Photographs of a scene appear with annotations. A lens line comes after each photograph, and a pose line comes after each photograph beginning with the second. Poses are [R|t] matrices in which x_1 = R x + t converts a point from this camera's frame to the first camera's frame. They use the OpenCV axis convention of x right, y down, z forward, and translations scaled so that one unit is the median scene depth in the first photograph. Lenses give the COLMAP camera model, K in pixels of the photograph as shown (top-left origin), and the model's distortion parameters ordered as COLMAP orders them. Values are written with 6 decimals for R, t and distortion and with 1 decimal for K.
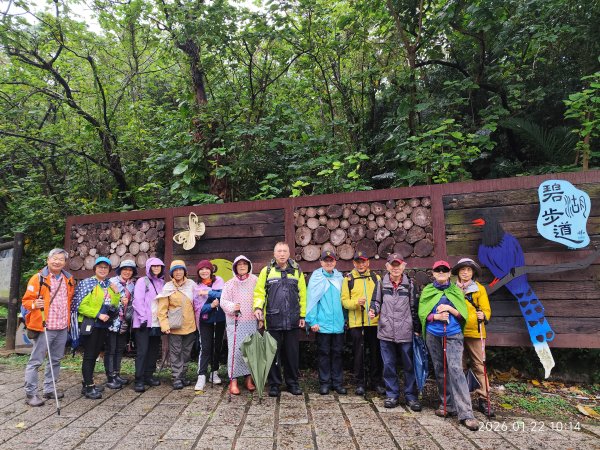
lens RADIAL K [[398.8, 0, 303.8], [0, 398.8, 224.8], [0, 0, 1]] dist [0.050515, -0.057907]
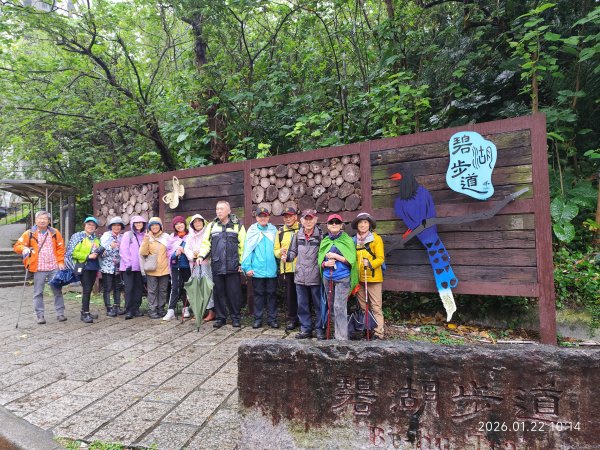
lens RADIAL K [[398.8, 0, 303.8], [0, 398.8, 224.8], [0, 0, 1]] dist [0.050515, -0.057907]
pose [[0.974348, -0.013467, -0.224644, 0.439109], [0.039284, 0.993060, 0.110855, -0.007199], [0.221592, -0.116837, 0.968115, -0.083140]]
